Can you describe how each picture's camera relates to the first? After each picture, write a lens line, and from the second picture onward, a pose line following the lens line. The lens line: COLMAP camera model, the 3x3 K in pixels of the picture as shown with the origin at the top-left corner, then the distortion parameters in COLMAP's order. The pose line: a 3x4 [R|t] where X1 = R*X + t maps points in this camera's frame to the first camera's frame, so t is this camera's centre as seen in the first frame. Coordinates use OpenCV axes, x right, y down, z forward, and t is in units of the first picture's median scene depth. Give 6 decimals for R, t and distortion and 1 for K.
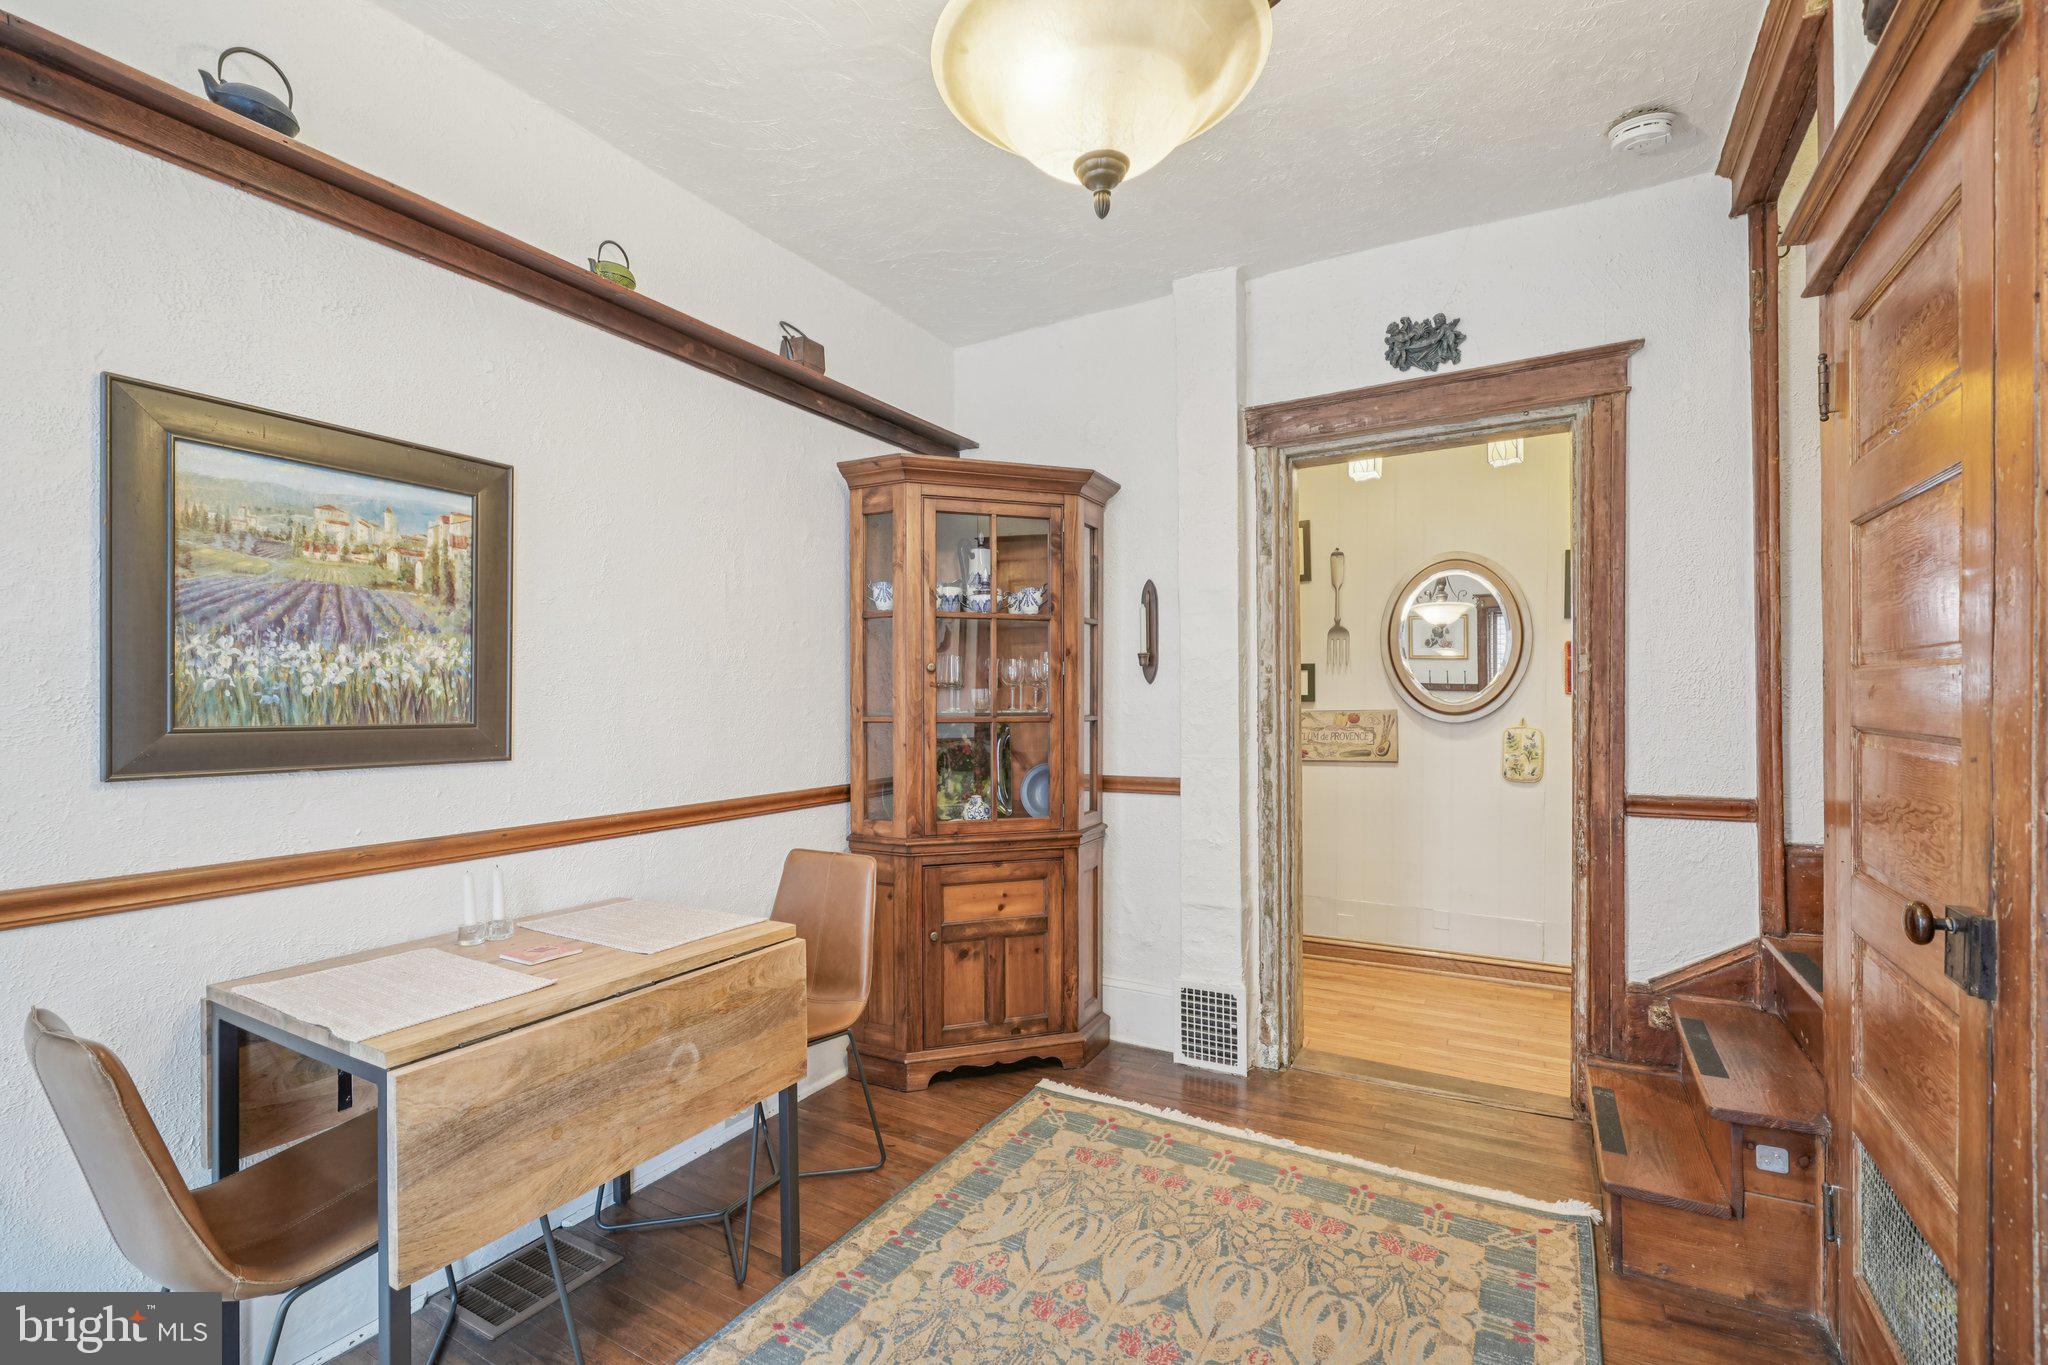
lens RADIAL K [[883.9, 0, 1056.5], [0, 883.9, 696.1], [0, 0, 1]] dist [0.001848, 0.000093]
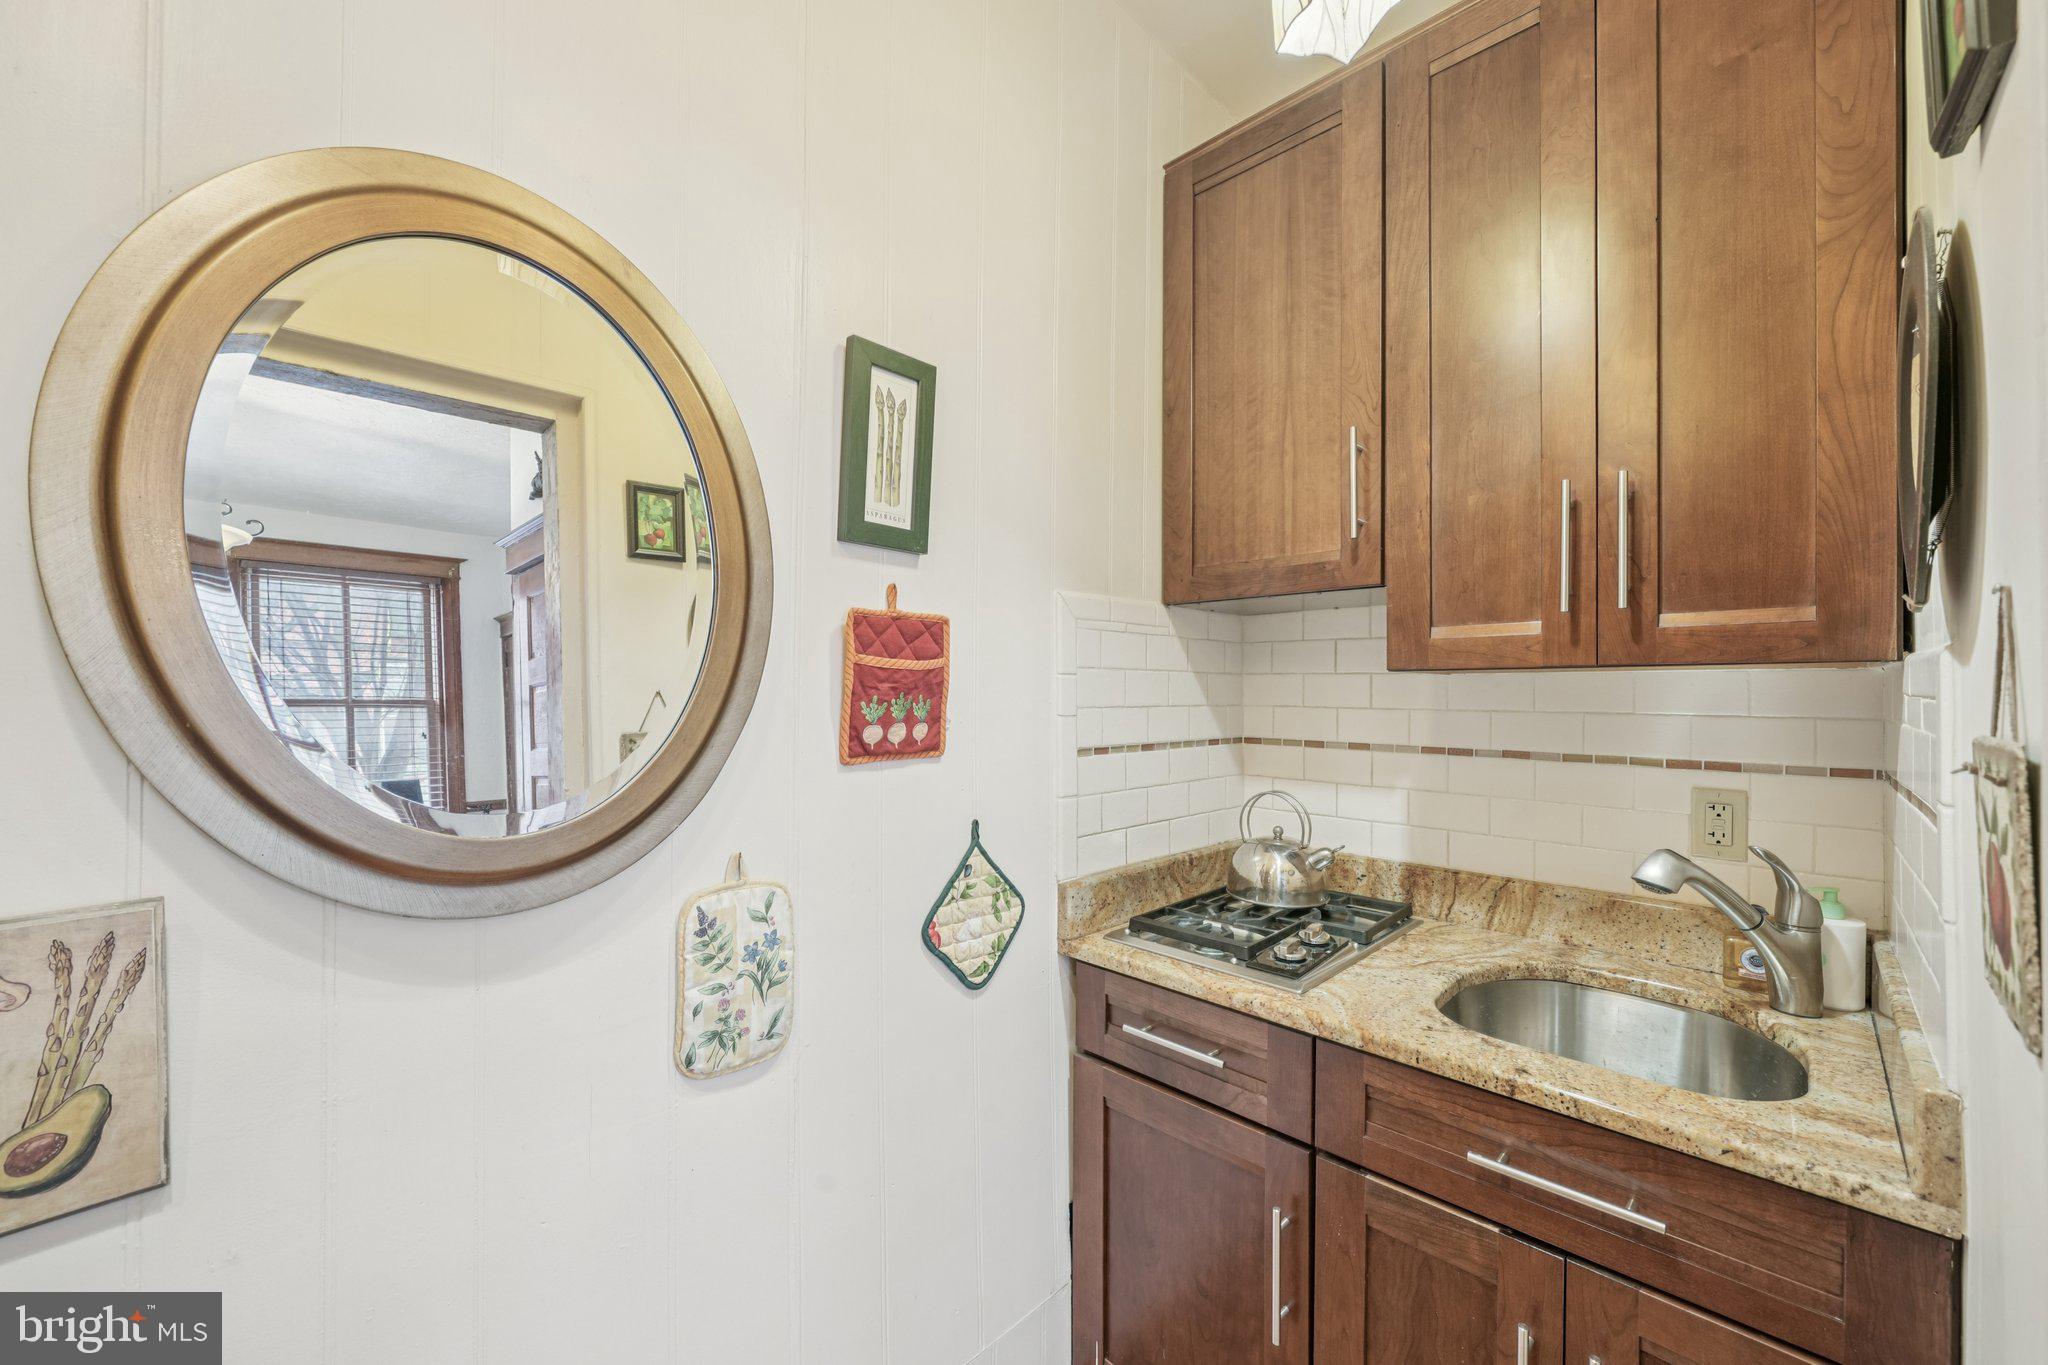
lens RADIAL K [[796.8, 0, 1018.9], [0, 796.8, 685.6], [0, 0, 1]] dist [-0.001523, -0.000266]
pose [[0.278700, 0.016818, 0.960231, 0.422135], [-0.002548, 0.999856, -0.016773, -0.038832], [-0.960375, 0.002228, 0.278702, 1.194042]]
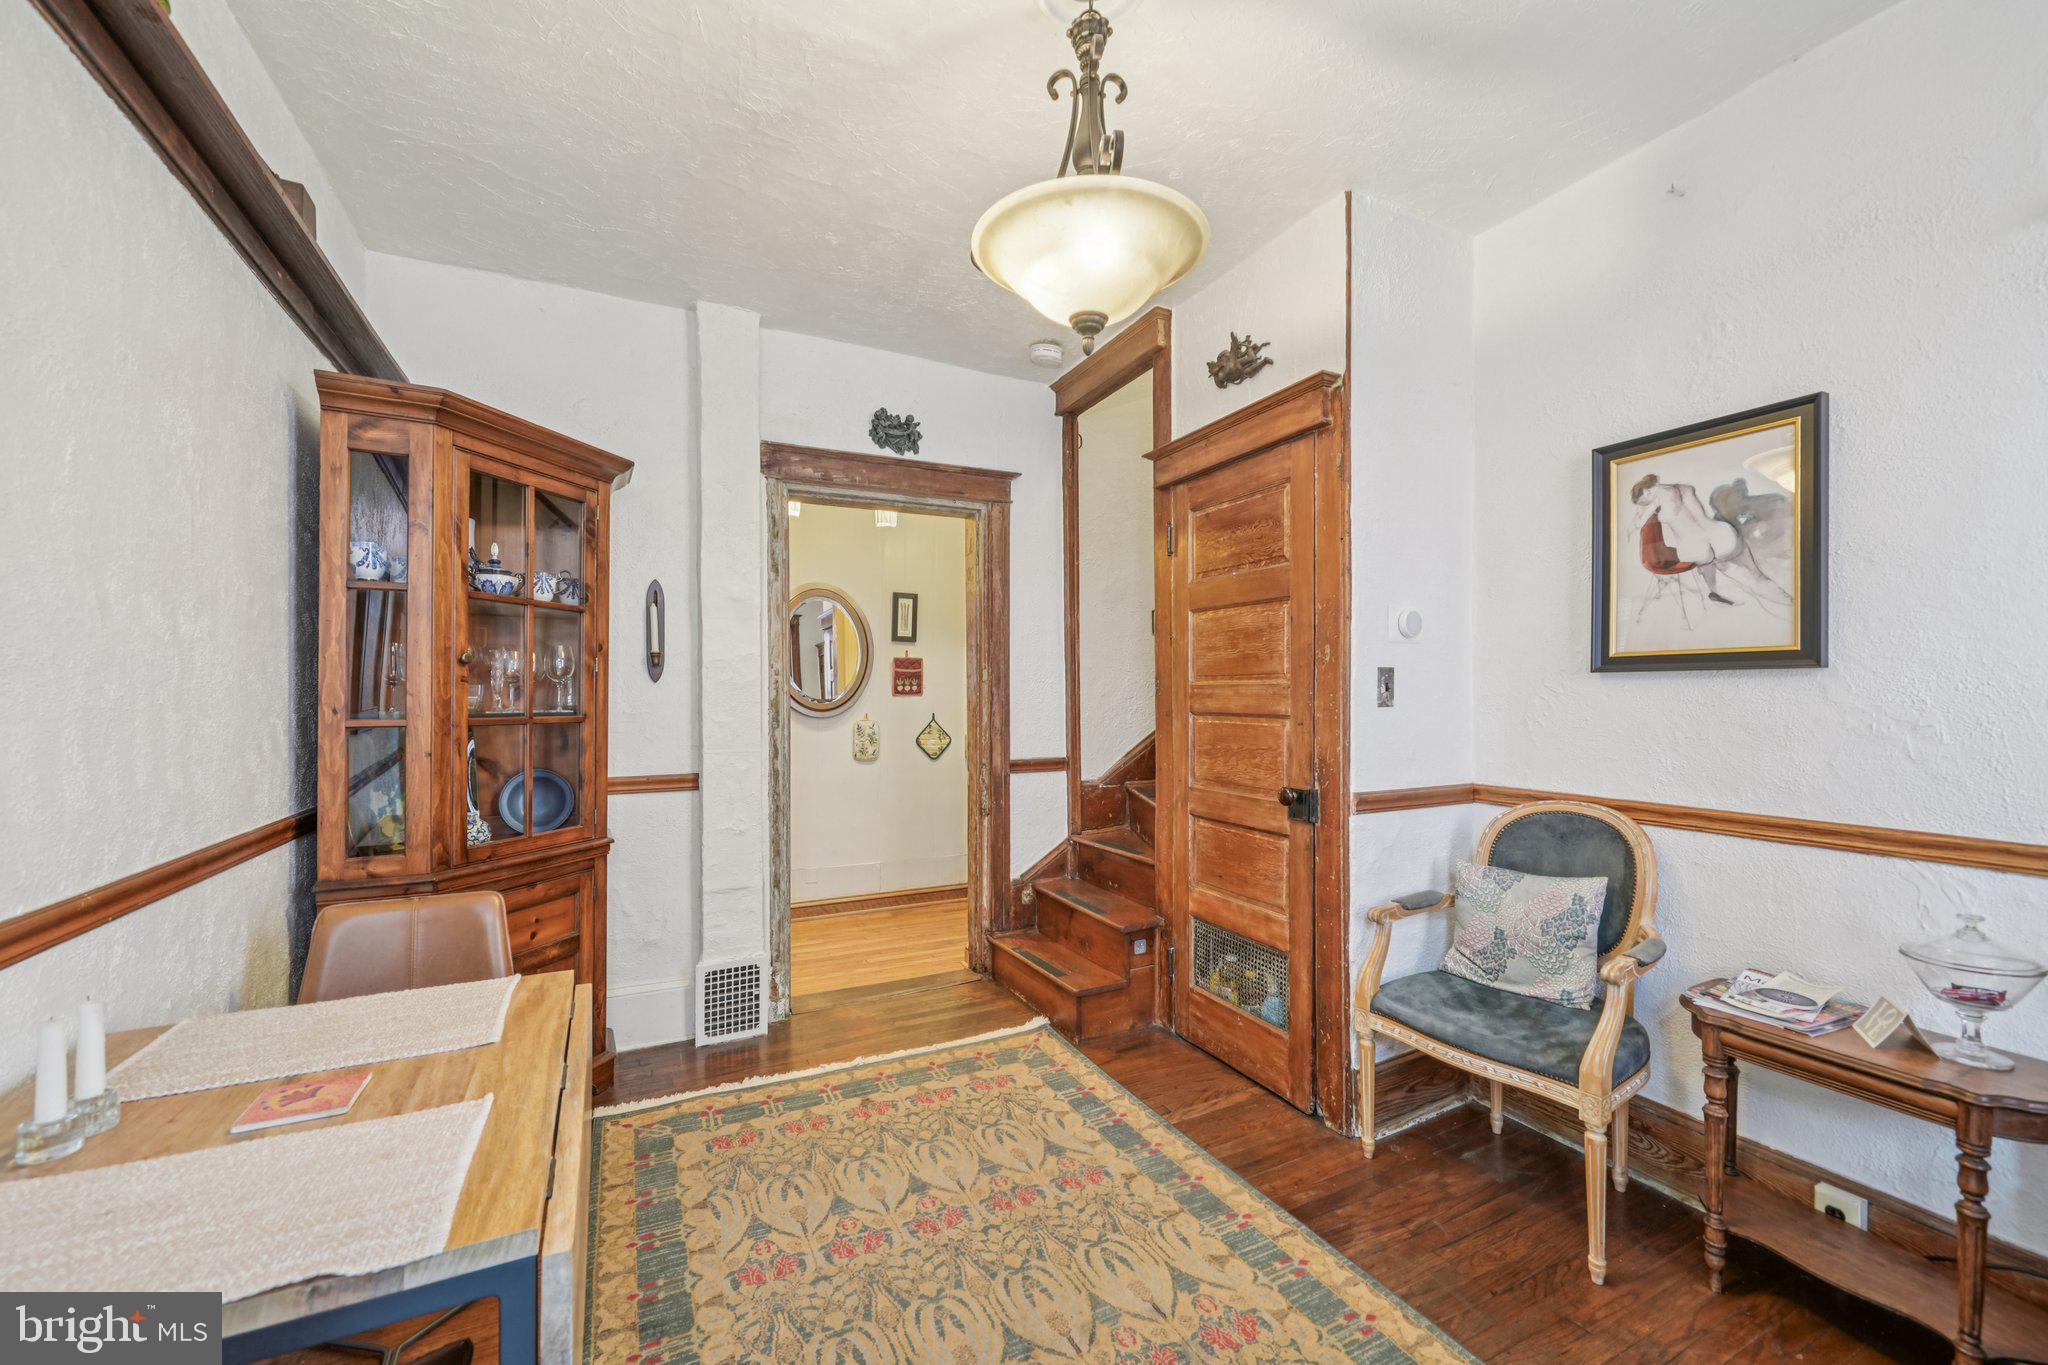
lens RADIAL K [[796.8, 0, 1018.9], [0, 796.8, 685.6], [0, 0, 1]] dist [-0.001523, -0.000266]
pose [[0.572612, 0.016056, 0.819669, -0.476815], [-0.003866, 0.999850, -0.016885, 0.003614], [-0.819817, 0.006500, 0.572588, 0.167311]]
